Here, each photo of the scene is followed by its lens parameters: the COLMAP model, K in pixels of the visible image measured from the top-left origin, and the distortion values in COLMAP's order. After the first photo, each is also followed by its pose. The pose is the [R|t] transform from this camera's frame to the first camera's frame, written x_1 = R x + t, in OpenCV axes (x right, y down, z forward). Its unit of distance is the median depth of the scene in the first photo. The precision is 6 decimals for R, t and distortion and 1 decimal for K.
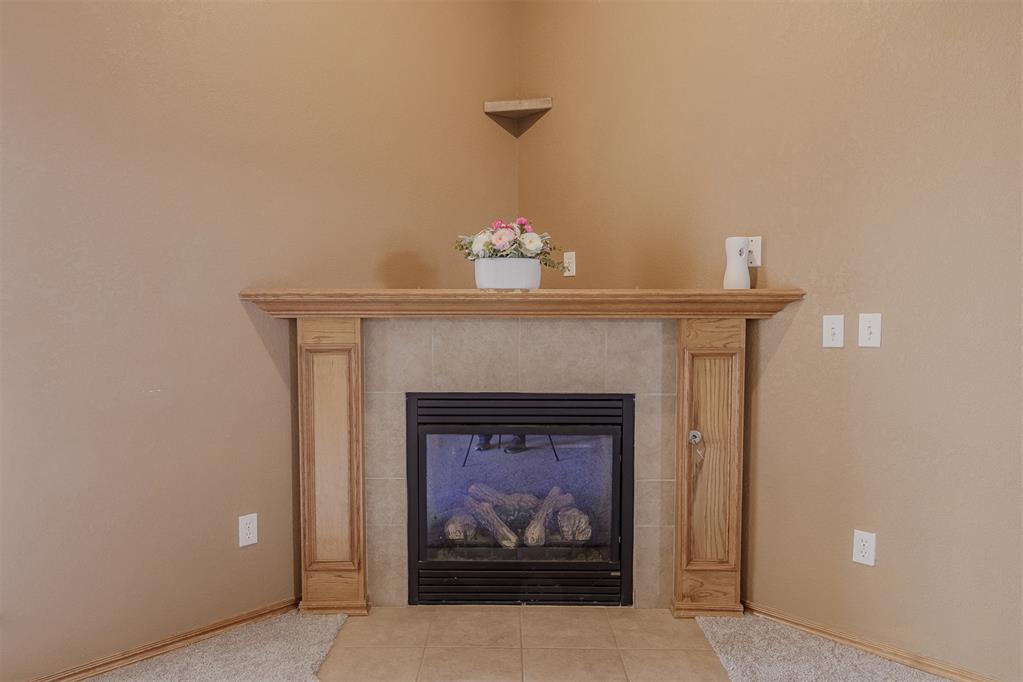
lens RADIAL K [[703.1, 0, 512.0], [0, 703.1, 340.3], [0, 0, 1]] dist [-0.005056, 0.005391]
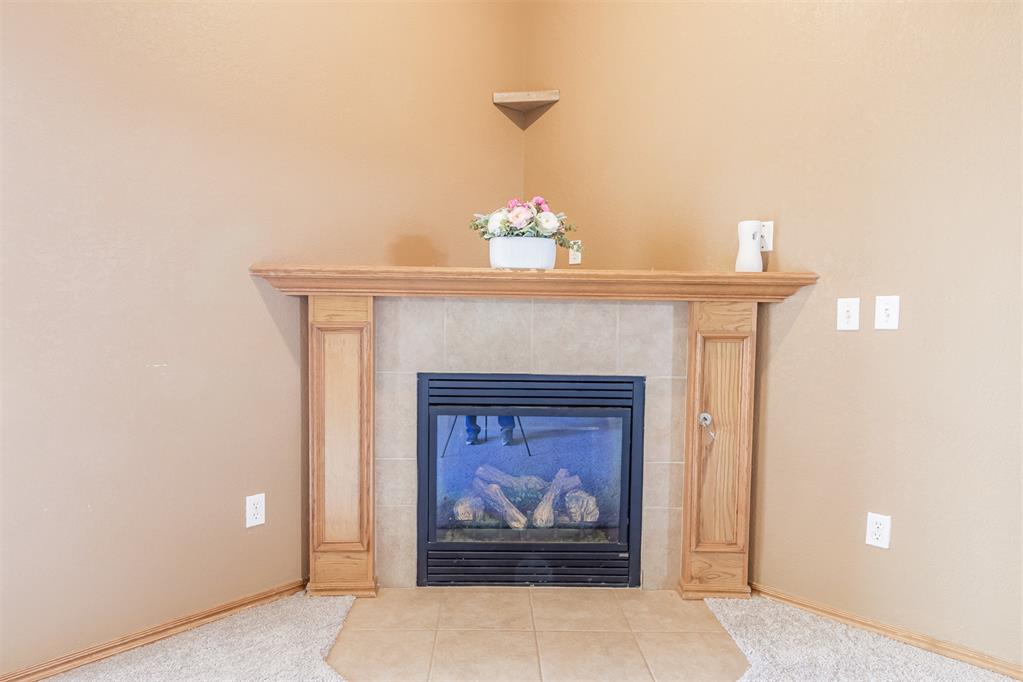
lens RADIAL K [[628.7, 0, 510.2], [0, 628.7, 341.9], [0, 0, 1]] dist [0.005125, -0.002947]
pose [[0.999502, 0.011608, 0.029338, -0.047707], [-0.011530, 0.999930, -0.002827, 0.032671], [-0.029369, 0.002488, 0.999566, 0.108334]]
